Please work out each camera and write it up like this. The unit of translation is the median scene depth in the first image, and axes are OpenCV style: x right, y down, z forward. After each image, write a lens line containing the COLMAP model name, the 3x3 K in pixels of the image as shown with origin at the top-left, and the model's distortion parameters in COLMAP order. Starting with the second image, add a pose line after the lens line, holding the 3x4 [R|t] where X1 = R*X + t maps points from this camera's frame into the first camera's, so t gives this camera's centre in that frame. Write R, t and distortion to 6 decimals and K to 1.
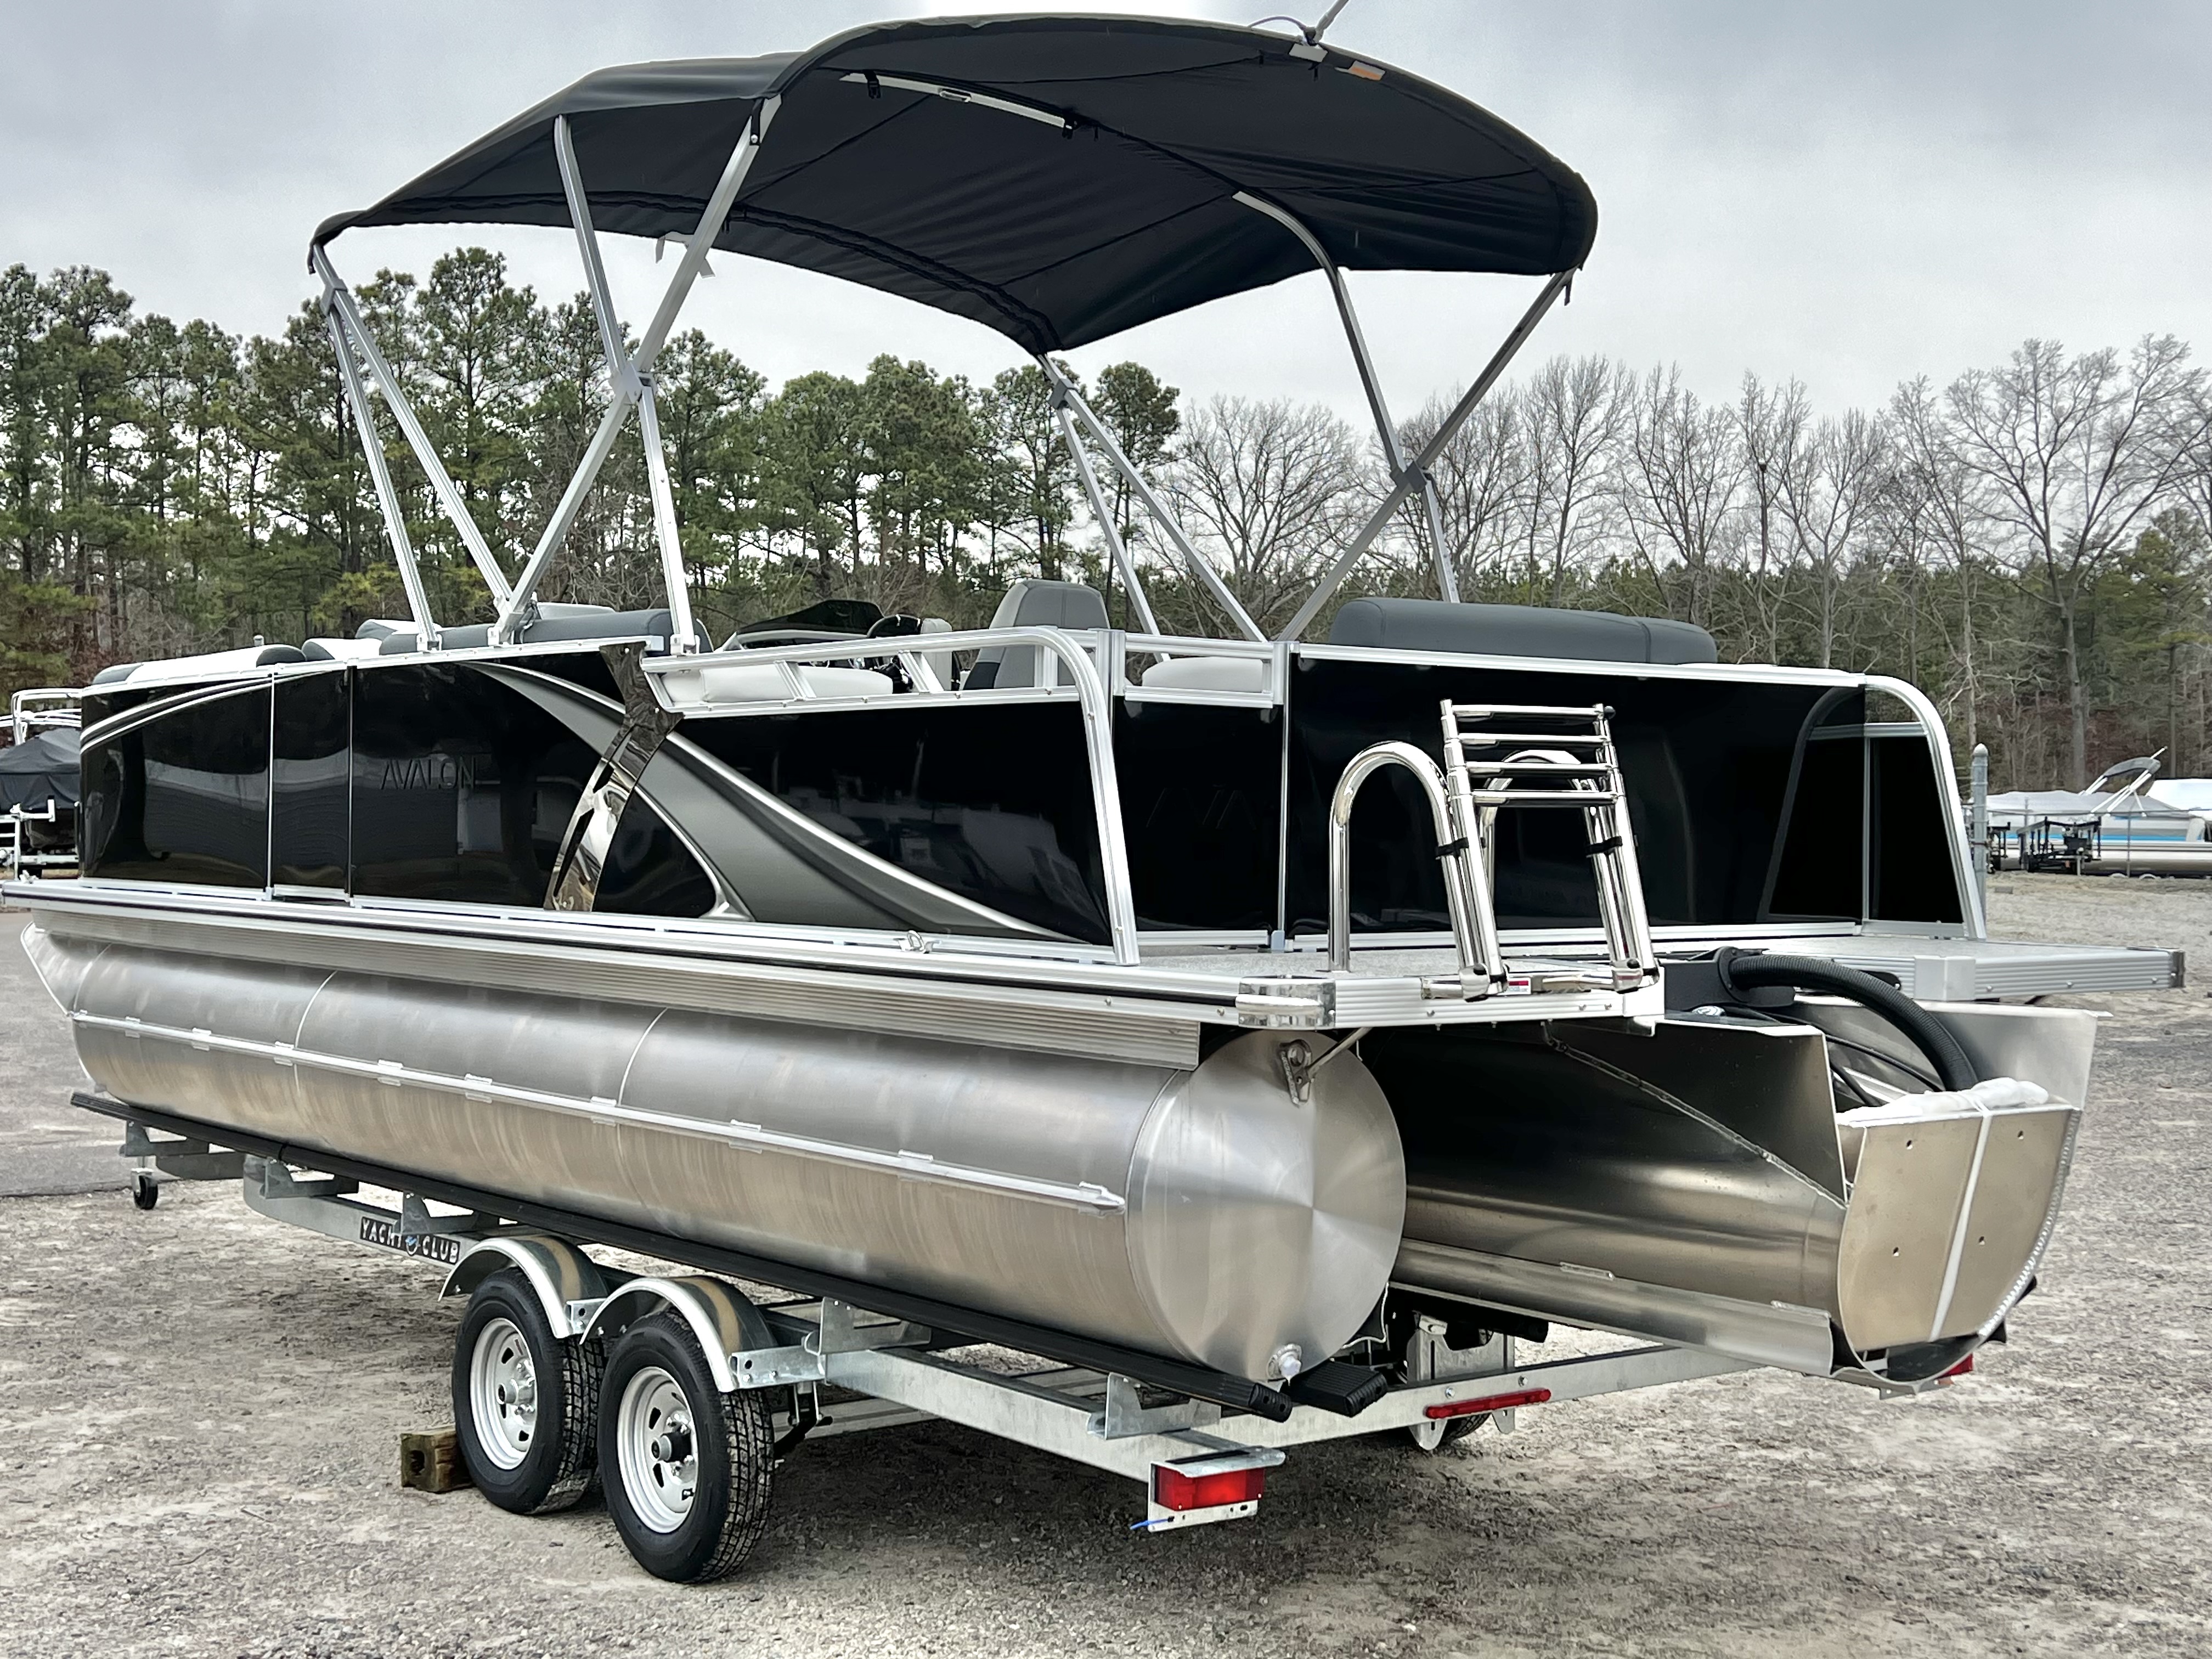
lens RADIAL K [[2800.6, 0, 1106.0], [0, 2800.6, 829.5], [0, 0, 1]] dist [0.228012, -0.735689]
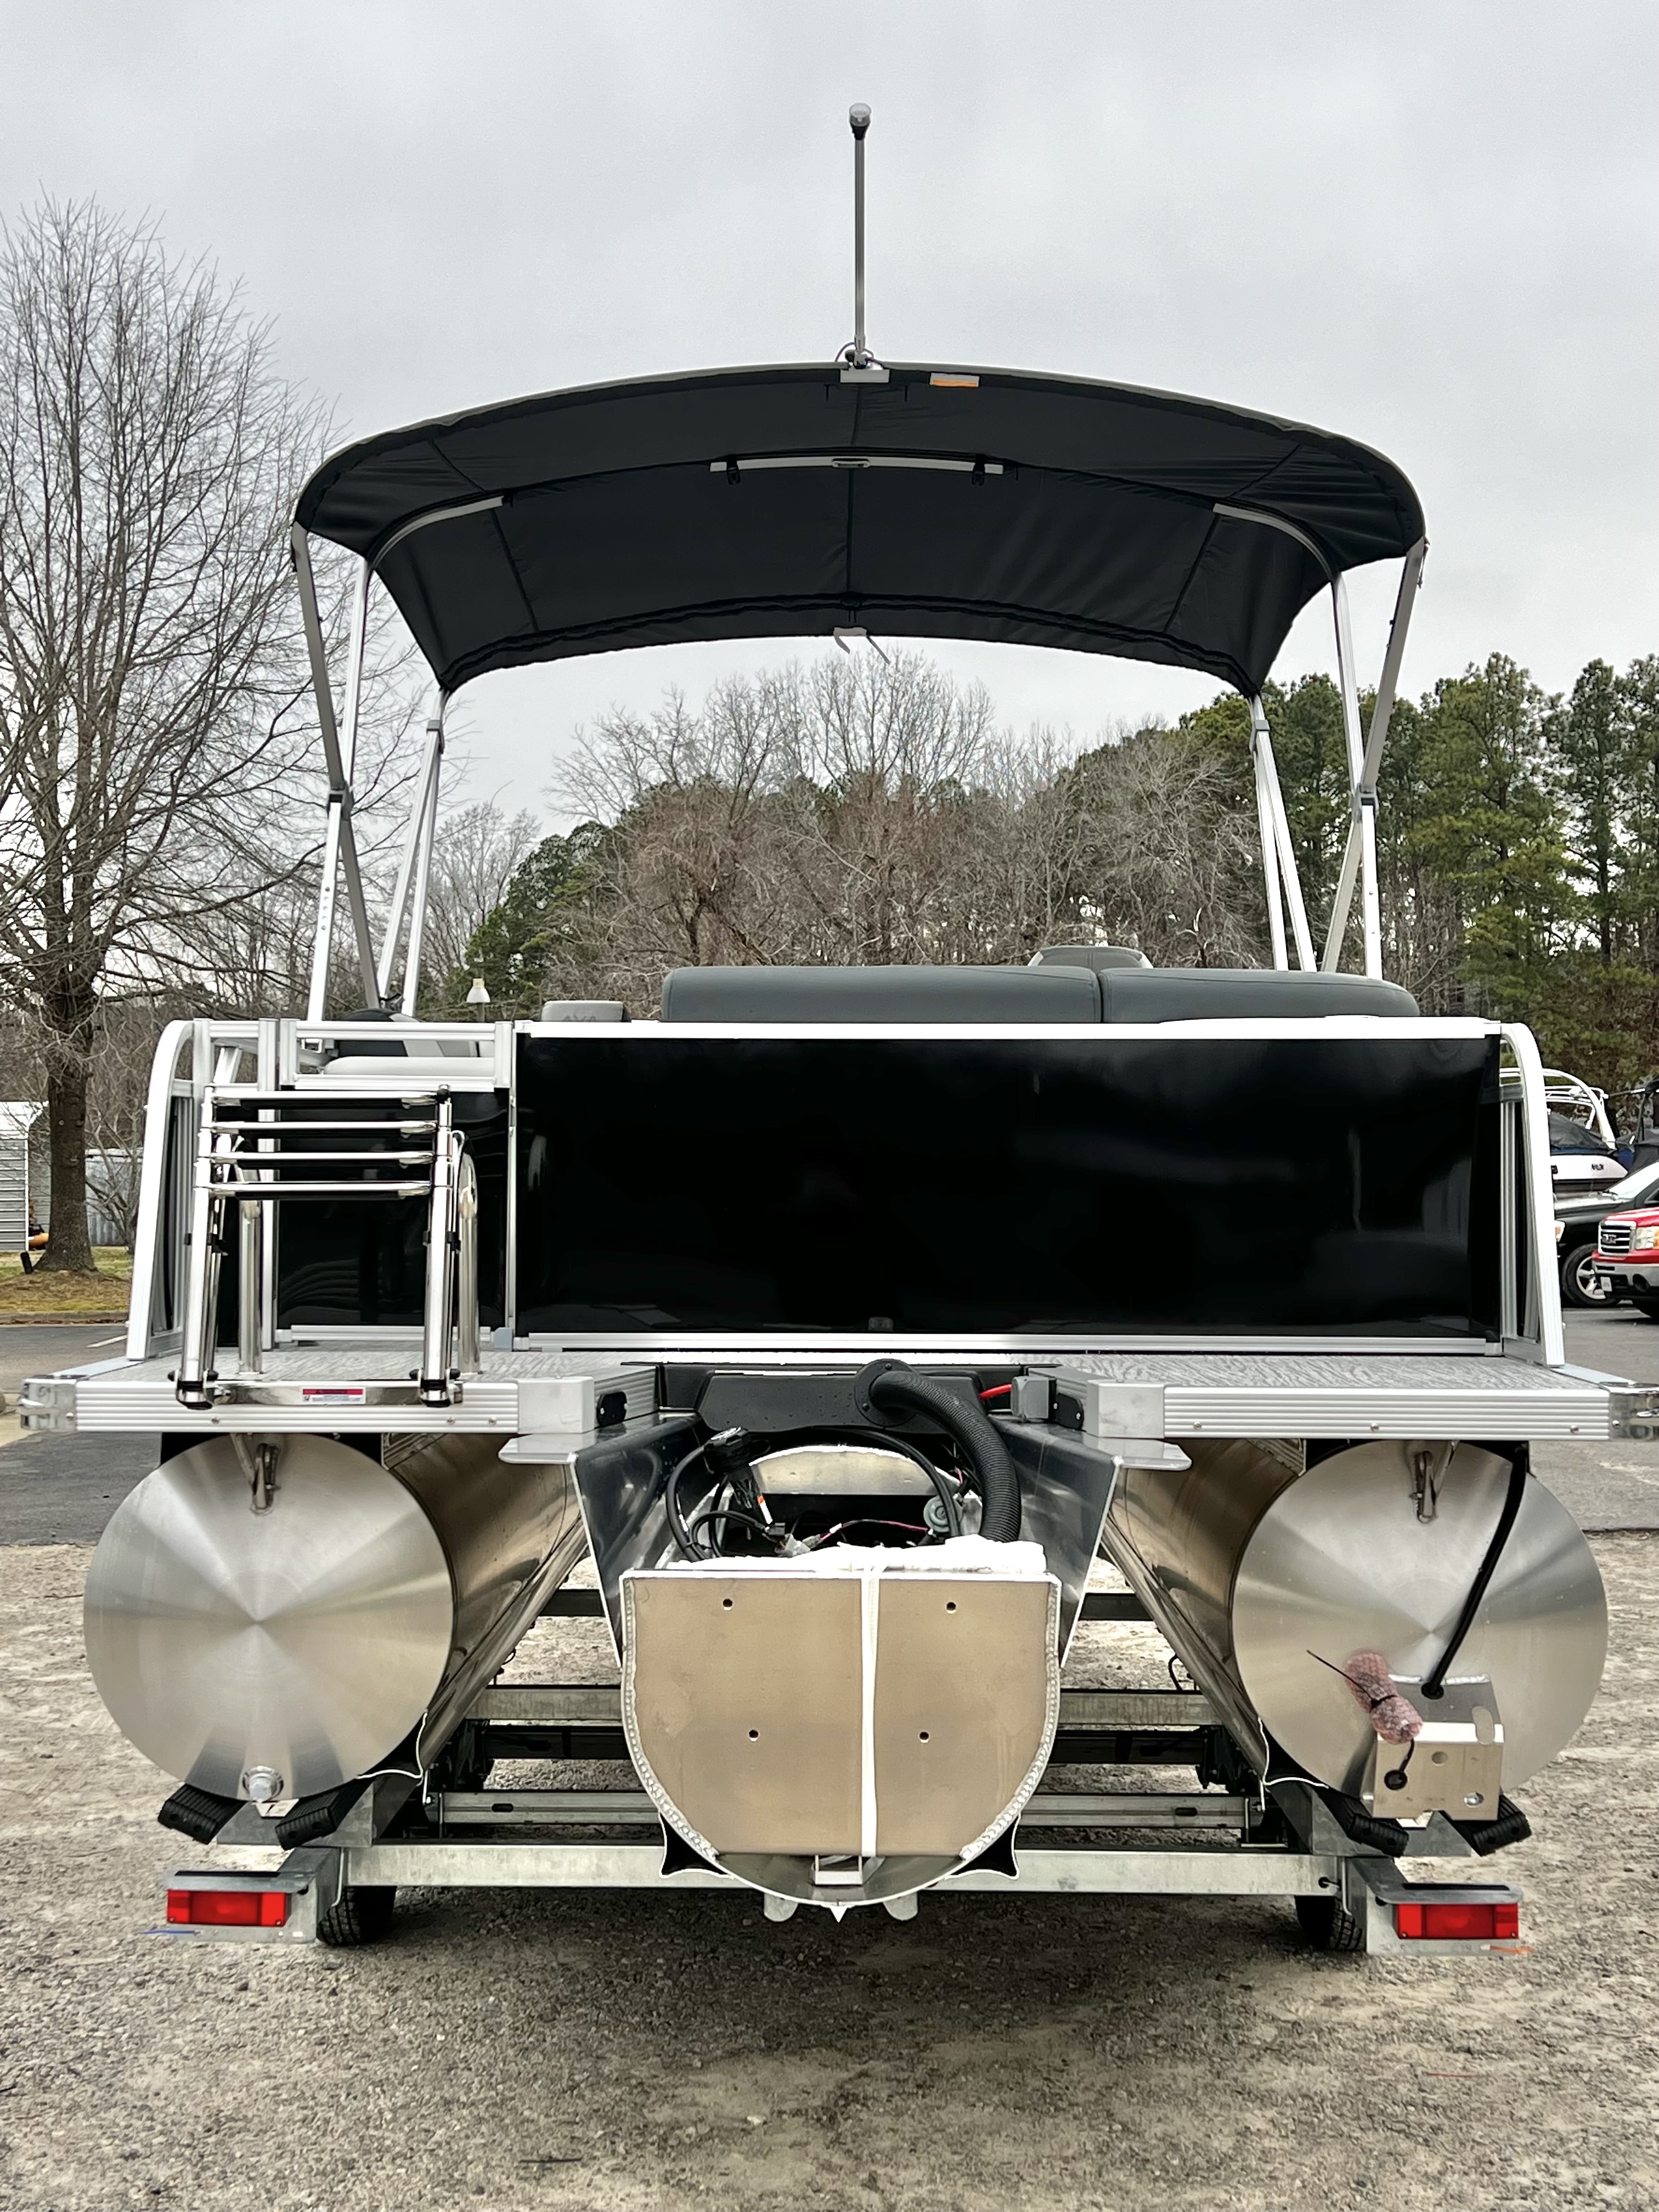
lens RADIAL K [[2800.6, 0, 829.5], [0, 2800.6, 1106.0], [0, 0, 1]] dist [0.228012, -0.735689]
pose [[0.776162, -0.022141, -0.630144, 0.593739], [0.000914, 0.999422, -0.033991, -0.004906], [0.630533, 0.025806, 0.775734, 0.265555]]
